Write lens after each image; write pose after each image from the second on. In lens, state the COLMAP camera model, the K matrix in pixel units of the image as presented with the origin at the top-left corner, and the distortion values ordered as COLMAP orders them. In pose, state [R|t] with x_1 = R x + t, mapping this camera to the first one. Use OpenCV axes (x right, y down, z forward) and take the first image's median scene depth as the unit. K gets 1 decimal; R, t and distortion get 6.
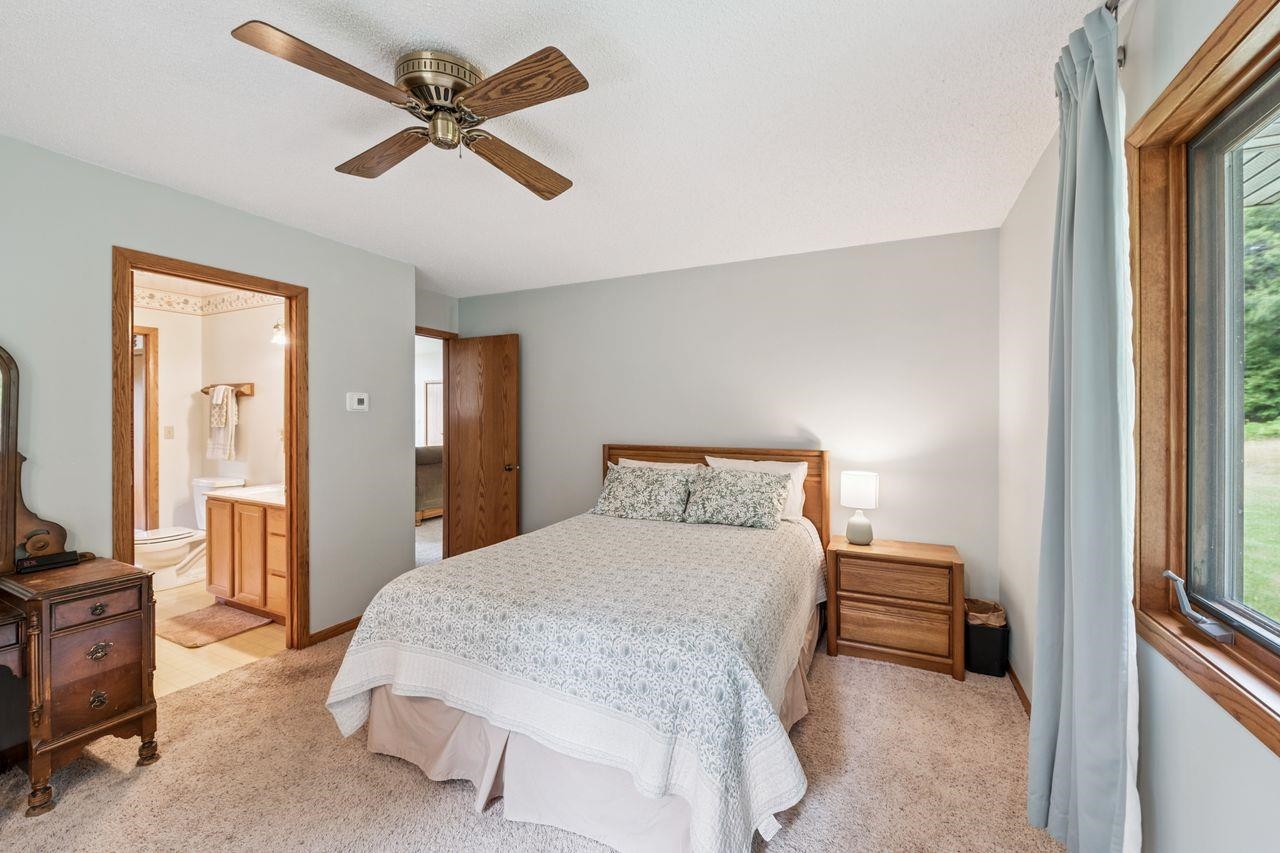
lens RADIAL K [[513.5, 0, 638.3], [0, 513.5, 417.1], [0, 0, 1]] dist [-0.000158, -0.000028]
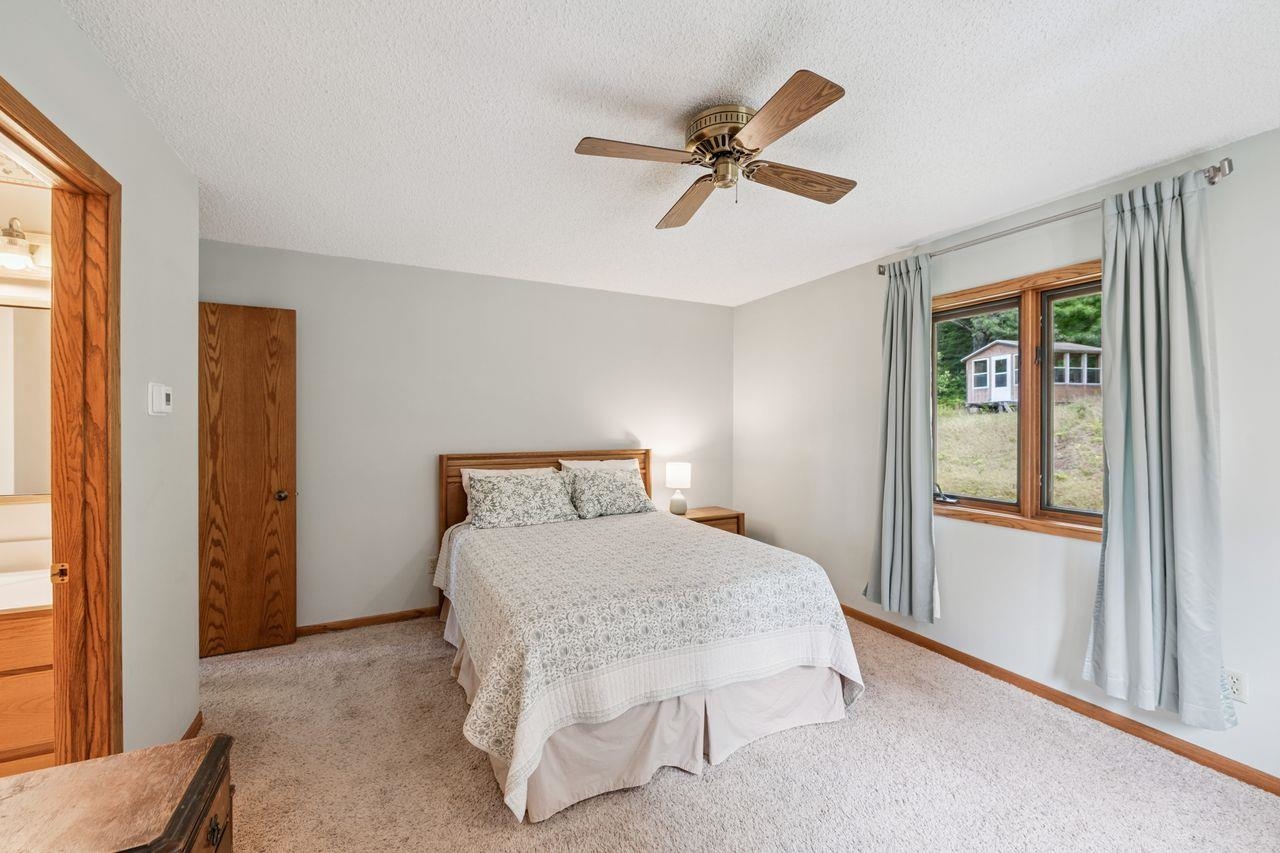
lens RADIAL K [[515.0, 0, 641.0], [0, 515.0, 423.9], [0, 0, 1]] dist [-0.001058, -0.000103]
pose [[0.603196, -0.003208, 0.797586, -0.684408], [0.004718, 0.999989, 0.000454, 0.000950], [-0.797579, 0.003489, 0.603205, 0.223708]]
